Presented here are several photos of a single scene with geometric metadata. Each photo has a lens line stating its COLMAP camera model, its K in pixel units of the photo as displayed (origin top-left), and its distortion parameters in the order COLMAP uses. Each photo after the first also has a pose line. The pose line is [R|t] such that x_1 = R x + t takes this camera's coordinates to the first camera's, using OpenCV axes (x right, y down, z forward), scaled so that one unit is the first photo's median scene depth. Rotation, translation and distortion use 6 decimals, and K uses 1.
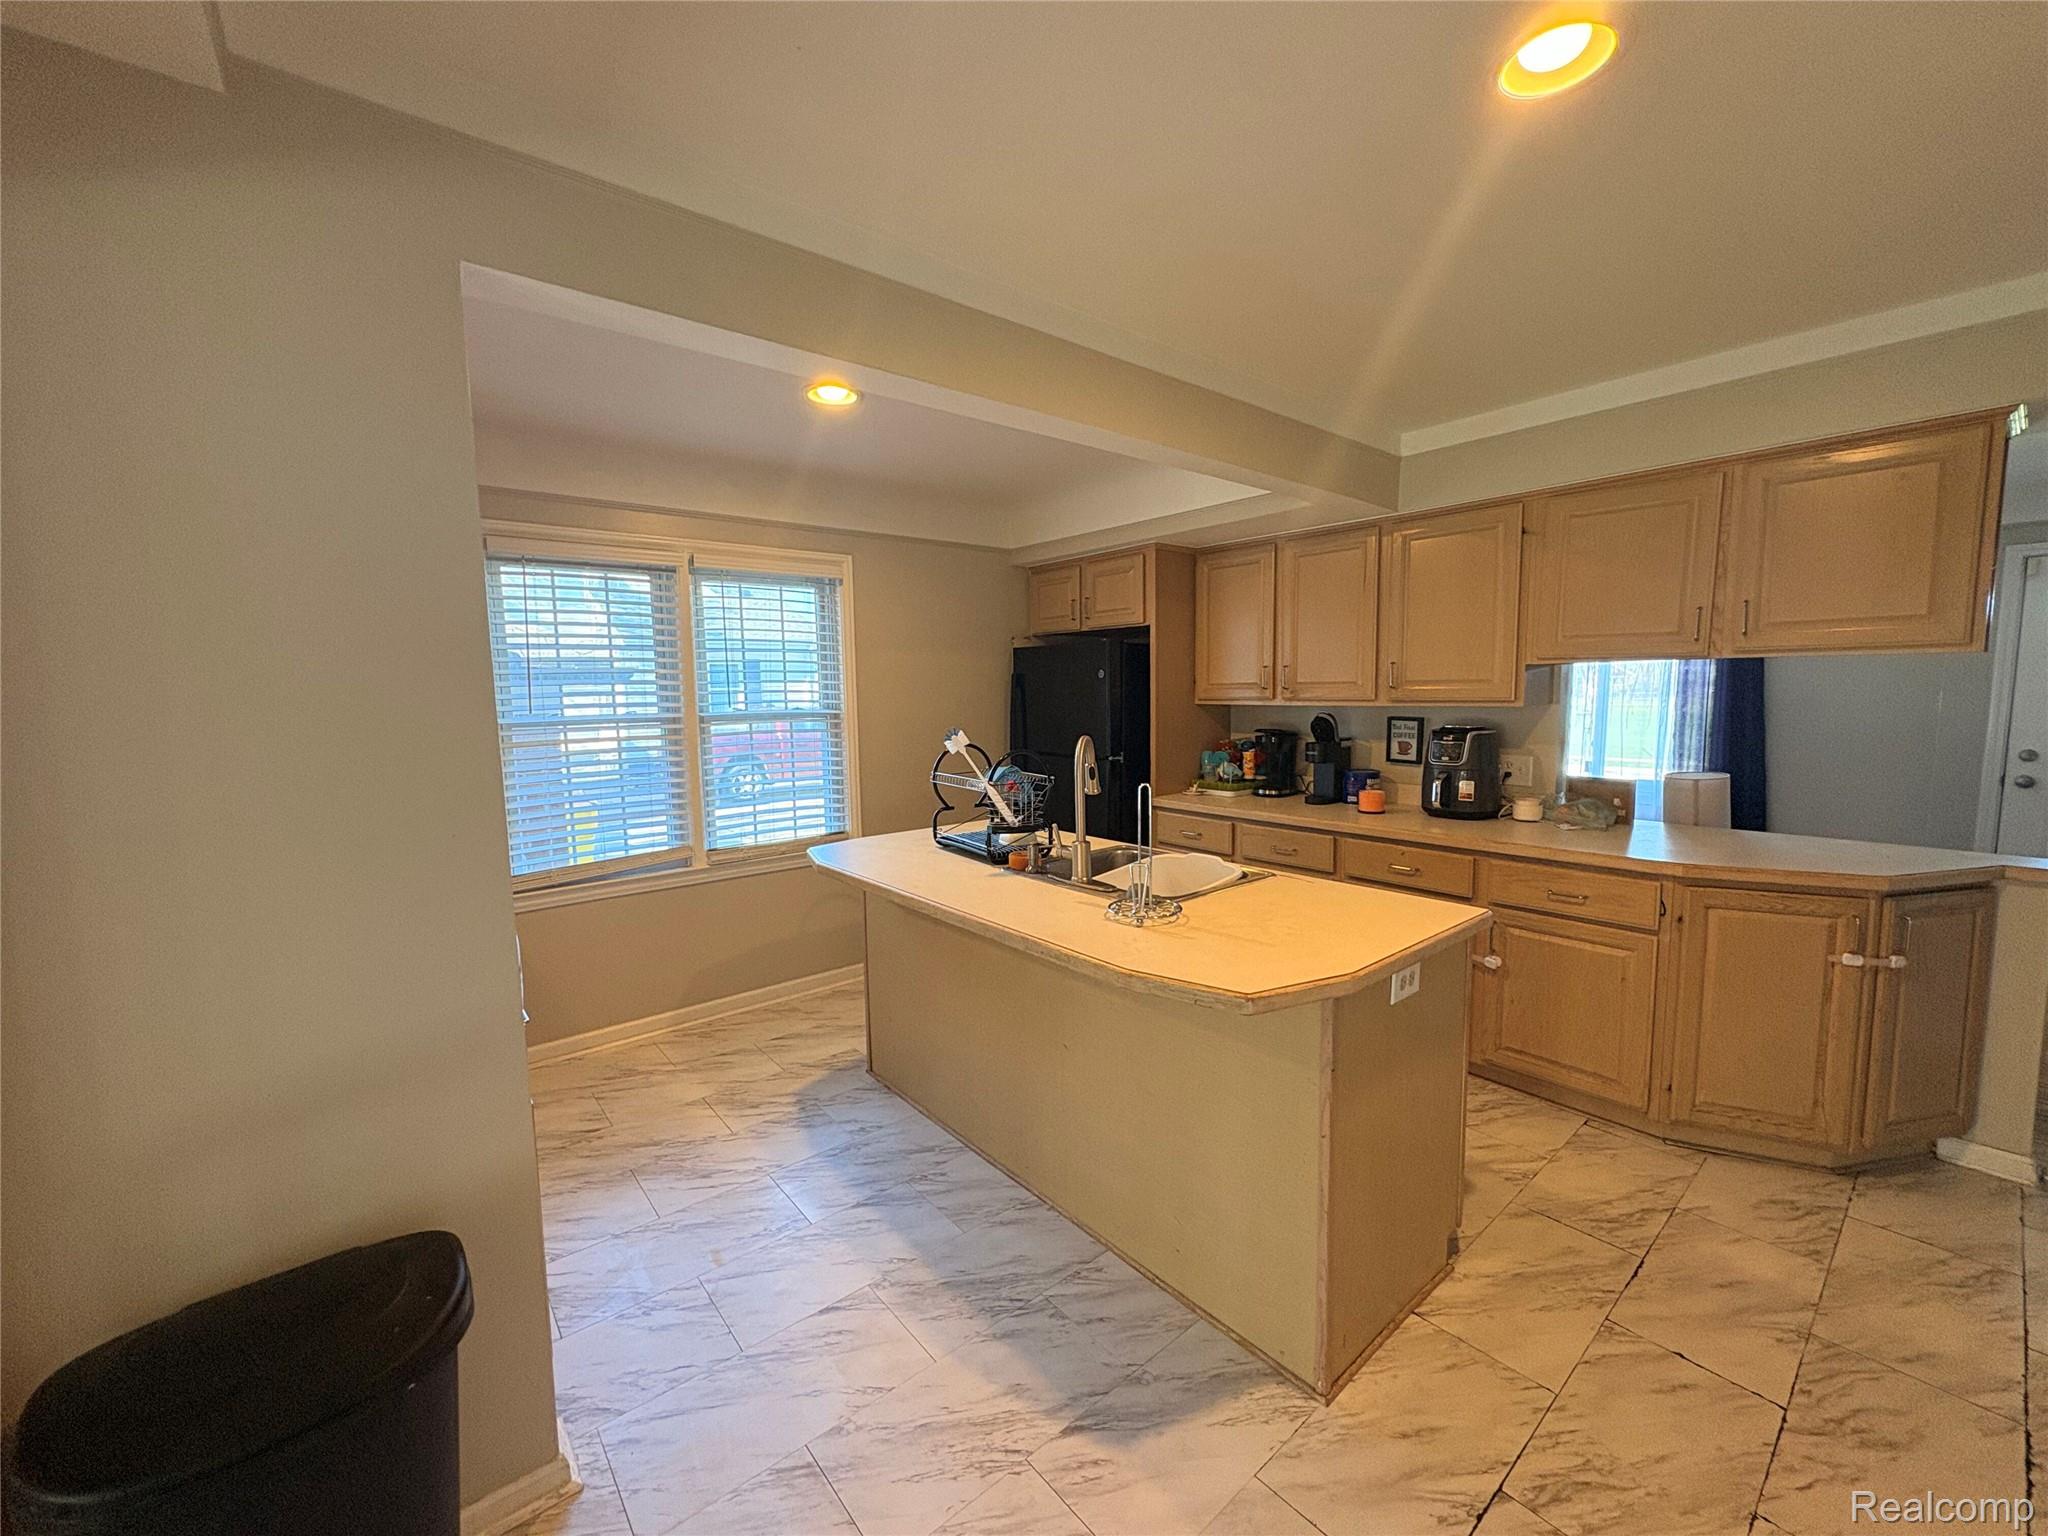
lens RADIAL K [[814.5, 0, 1027.0], [0, 814.5, 764.1], [0, 0, 1]] dist [0.001296, -0.000237]
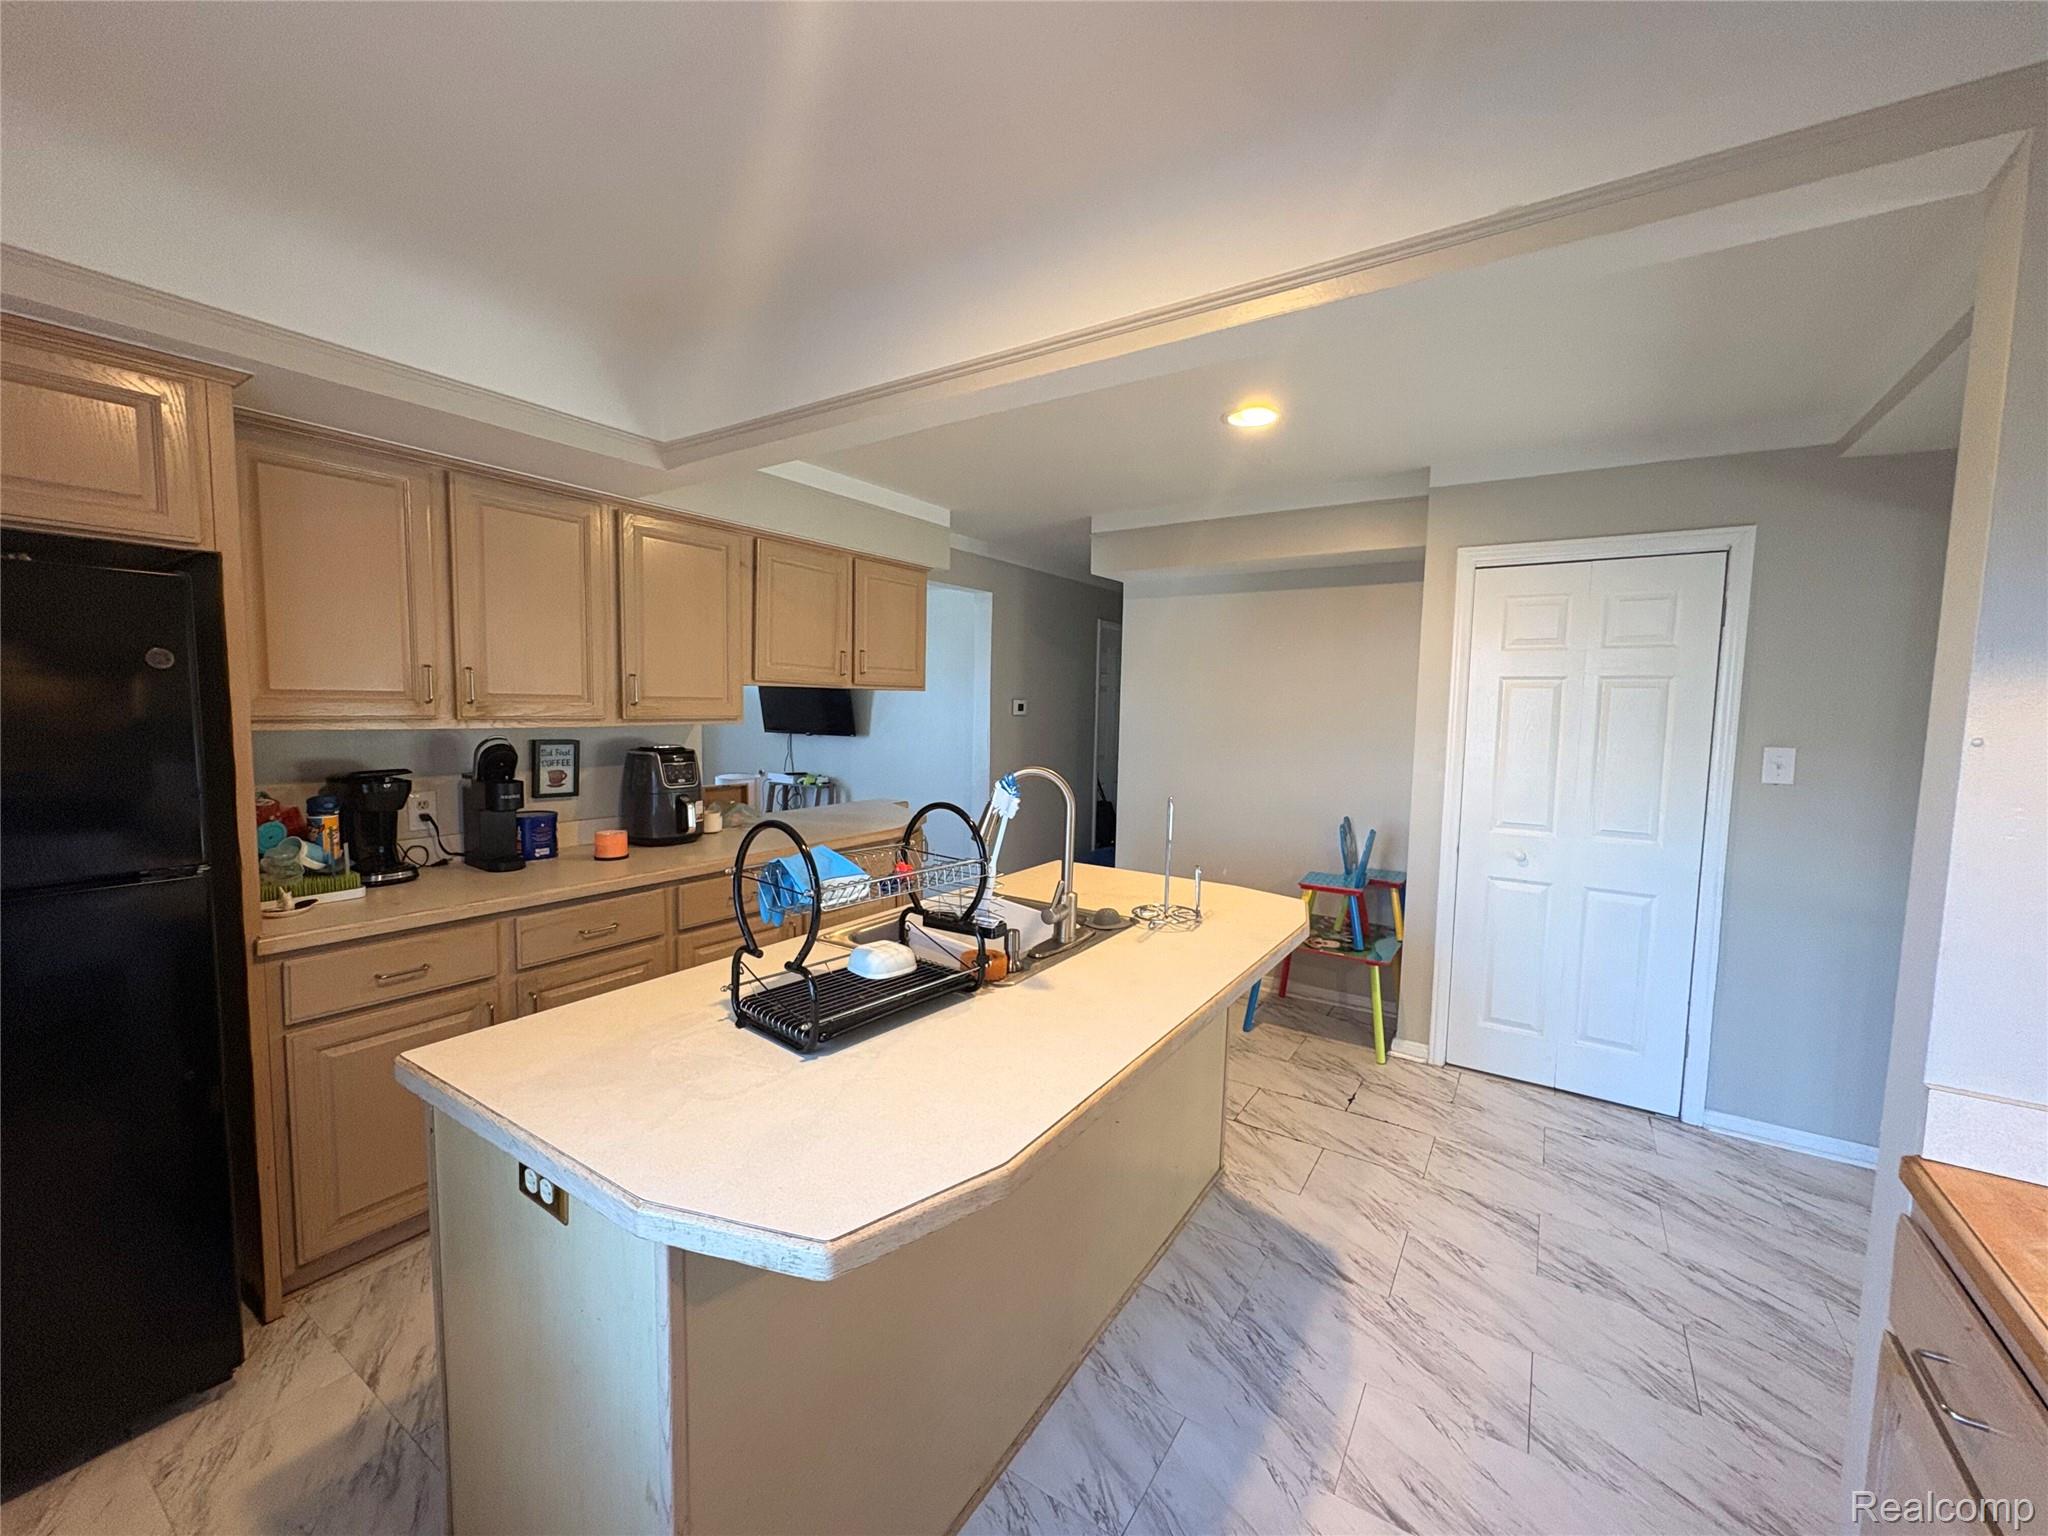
lens RADIAL K [[814.5, 0, 1024.3], [0, 814.5, 773.3], [0, 0, 1]] dist [0.001296, -0.000237]
pose [[-0.292800, -0.073519, 0.953343, -0.740319], [0.075285, 0.992172, 0.099635, -0.119217], [-0.953205, 0.100946, -0.284973, 1.340057]]
